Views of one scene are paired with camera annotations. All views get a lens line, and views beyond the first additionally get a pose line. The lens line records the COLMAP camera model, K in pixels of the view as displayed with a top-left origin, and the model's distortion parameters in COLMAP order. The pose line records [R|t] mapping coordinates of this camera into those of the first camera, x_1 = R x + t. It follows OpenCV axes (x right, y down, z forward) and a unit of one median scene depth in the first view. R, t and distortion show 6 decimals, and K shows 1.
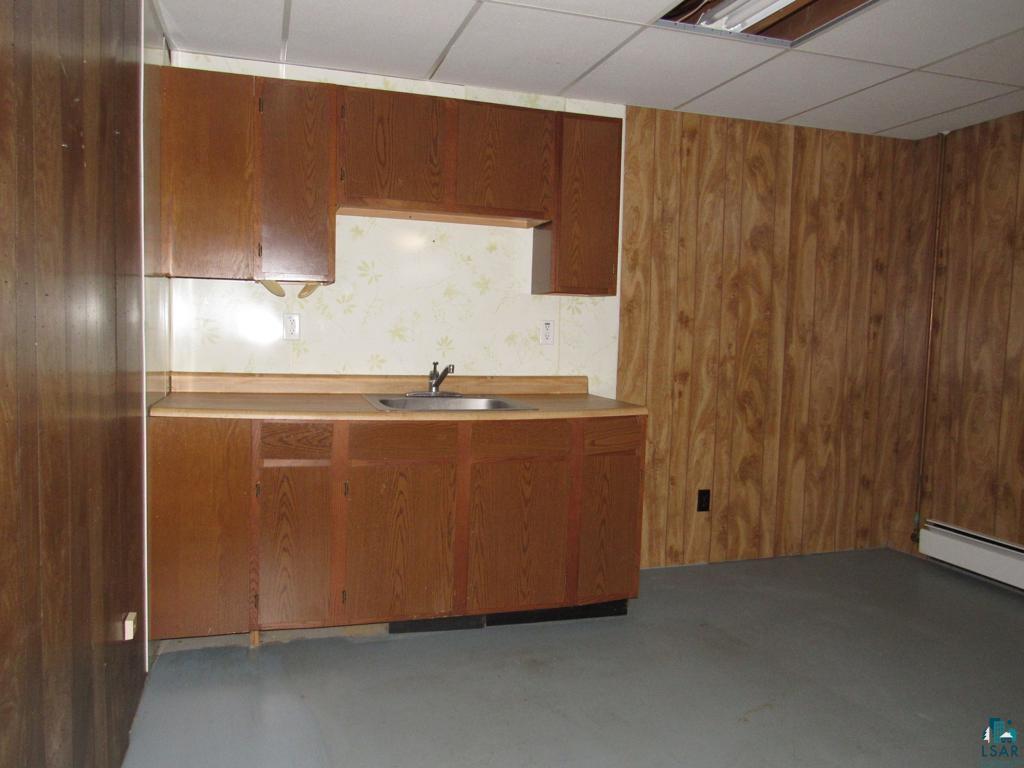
lens RADIAL K [[774.0, 0, 512.0], [0, 774.0, 384.0], [0, 0, 1]] dist [-0.033212, 0.003998]
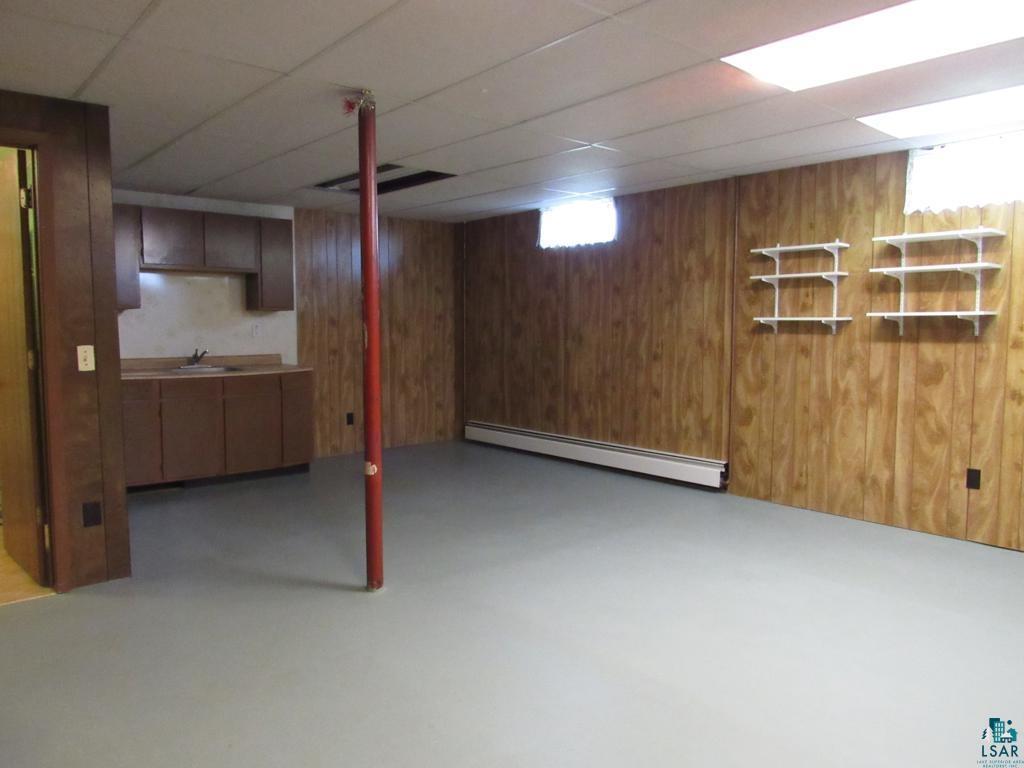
lens RADIAL K [[722.7, 0, 518.7], [0, 722.7, 381.5], [0, 0, 1]] dist [-0.033697, -0.001186]
pose [[0.909908, -0.059155, 0.410571, -0.089569], [0.053340, 0.998248, 0.025616, 0.039236], [-0.411367, -0.001408, 0.911469, -0.751336]]
